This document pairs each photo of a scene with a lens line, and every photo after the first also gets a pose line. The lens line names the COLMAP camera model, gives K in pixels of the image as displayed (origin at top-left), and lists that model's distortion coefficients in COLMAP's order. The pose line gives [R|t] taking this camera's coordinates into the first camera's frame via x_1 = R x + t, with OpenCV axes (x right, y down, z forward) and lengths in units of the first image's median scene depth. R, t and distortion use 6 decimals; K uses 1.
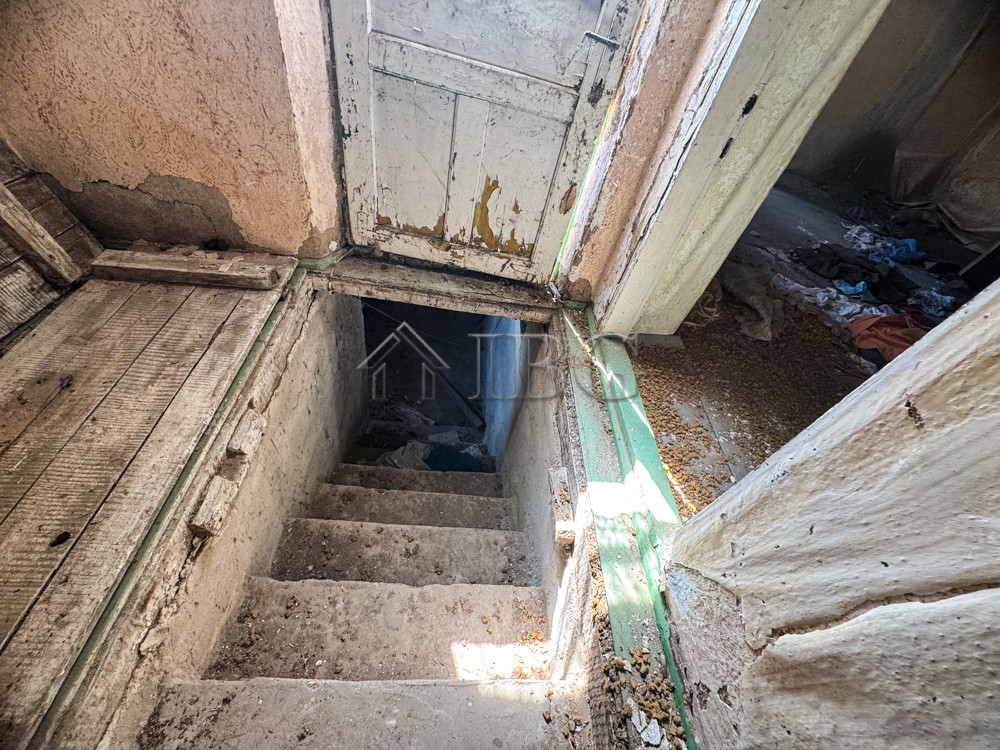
lens RADIAL K [[402.6, 0, 500.0], [0, 402.6, 375.0], [0, 0, 1]] dist [-0.001643, -0.000169]
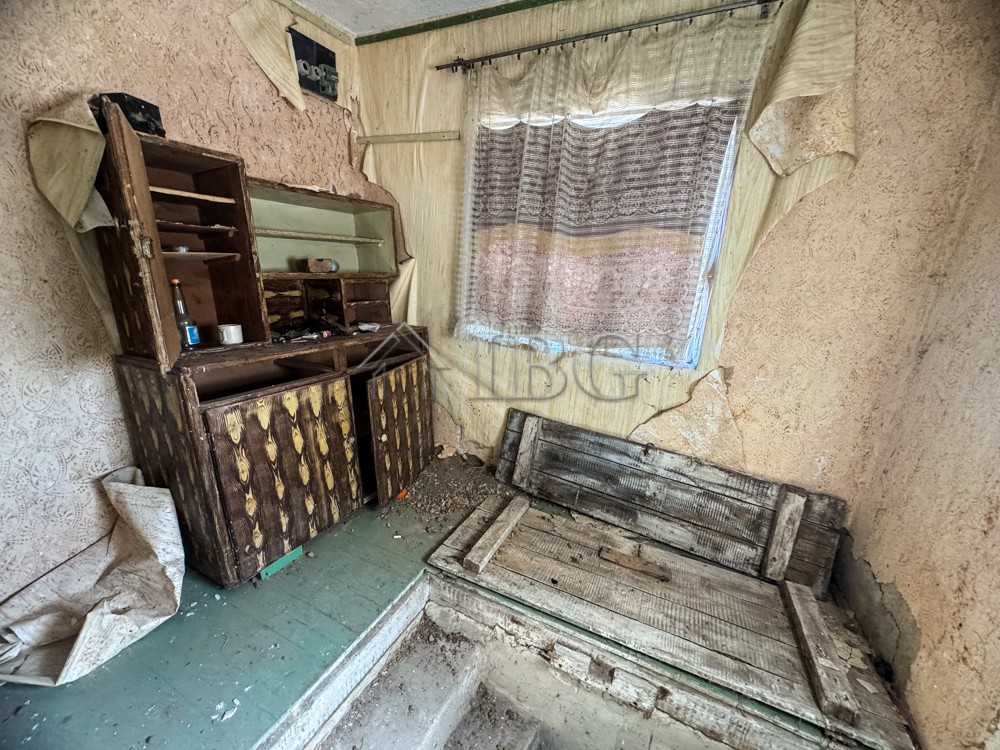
lens RADIAL K [[402.6, 0, 500.0], [0, 402.6, 375.0], [0, 0, 1]] dist [-0.001643, -0.000169]
pose [[-0.428436, 0.051173, -0.902122, 0.560662], [-0.752216, 0.532949, 0.387474, -0.525535], [0.500613, 0.844599, -0.189842, 0.302303]]
